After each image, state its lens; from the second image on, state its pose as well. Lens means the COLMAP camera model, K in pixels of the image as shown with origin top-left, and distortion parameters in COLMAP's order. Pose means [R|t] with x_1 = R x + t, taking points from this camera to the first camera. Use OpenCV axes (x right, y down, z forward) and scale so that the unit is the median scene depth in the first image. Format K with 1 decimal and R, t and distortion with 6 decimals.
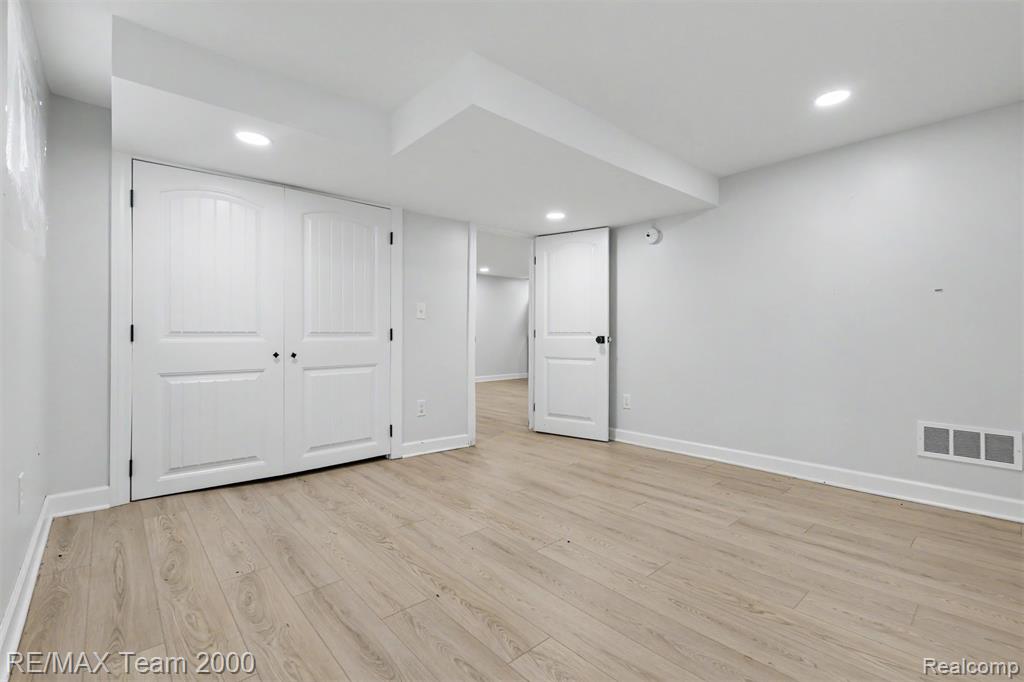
lens RADIAL K [[451.8, 0, 512.3], [0, 451.8, 331.9], [0, 0, 1]] dist [0.000893, 0.000223]
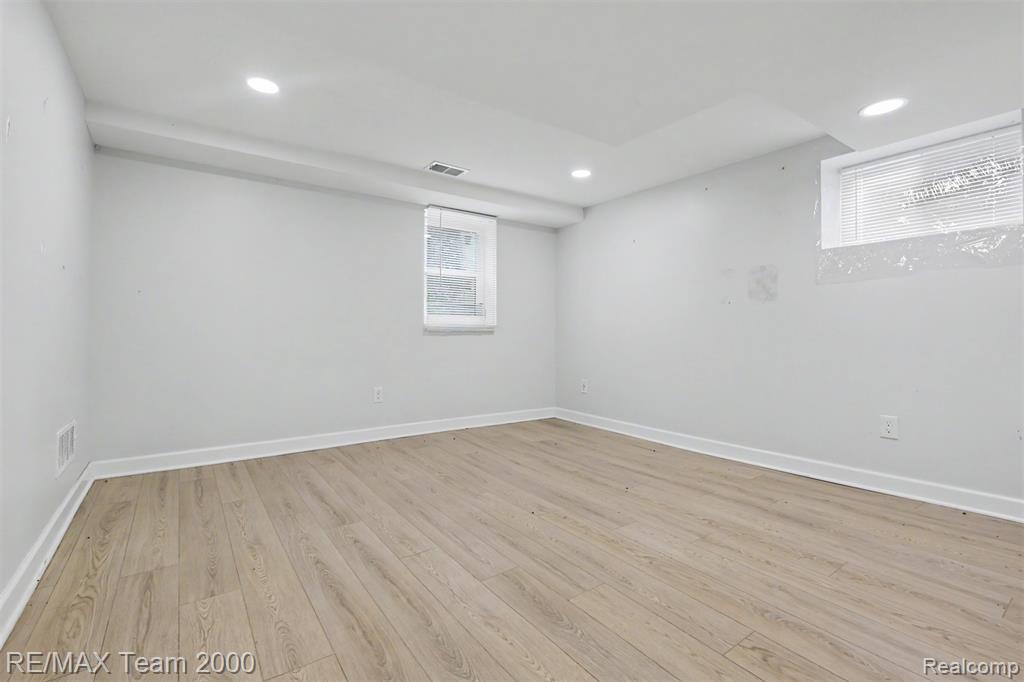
lens RADIAL K [[451.8, 0, 512.3], [0, 451.8, 331.9], [0, 0, 1]] dist [0.000893, 0.000223]
pose [[-0.994061, -0.005309, 0.108697, 0.051621], [-0.006573, 0.999915, -0.011269, 0.030651], [-0.108628, -0.011916, -0.994011, 1.917762]]
